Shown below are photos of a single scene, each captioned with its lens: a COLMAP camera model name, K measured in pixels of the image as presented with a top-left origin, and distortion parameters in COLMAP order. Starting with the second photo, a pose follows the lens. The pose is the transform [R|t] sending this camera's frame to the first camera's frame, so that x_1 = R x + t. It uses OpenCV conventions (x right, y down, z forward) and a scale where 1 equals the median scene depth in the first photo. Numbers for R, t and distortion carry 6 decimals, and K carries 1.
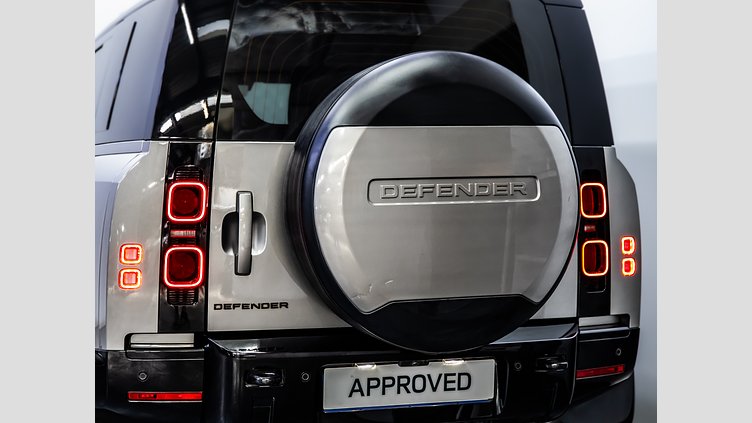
lens RADIAL K [[1226.8, 0, 370.4], [0, 1226.8, 206.7], [0, 0, 1]] dist [0.157492, 0.000000]
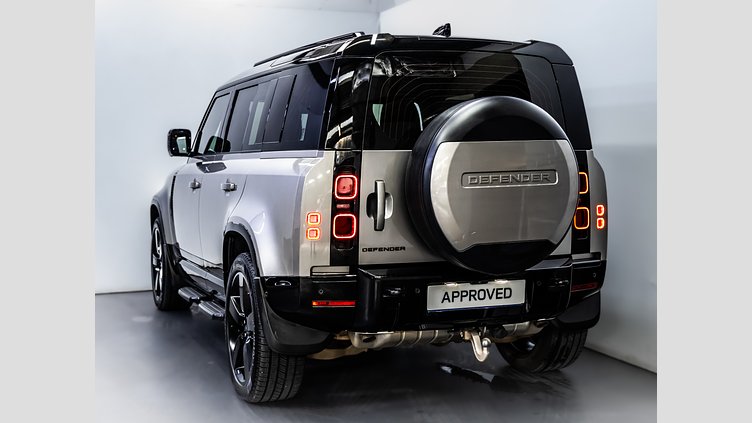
lens RADIAL K [[964.6, 0, 375.8], [0, 964.6, 216.1], [0, 0, 1]] dist [0.086639, 0.000000]
pose [[0.998943, -0.013369, 0.043972, -0.163718], [0.011981, 0.999426, 0.031687, -0.005824], [-0.044370, -0.031127, 0.998530, -0.303724]]
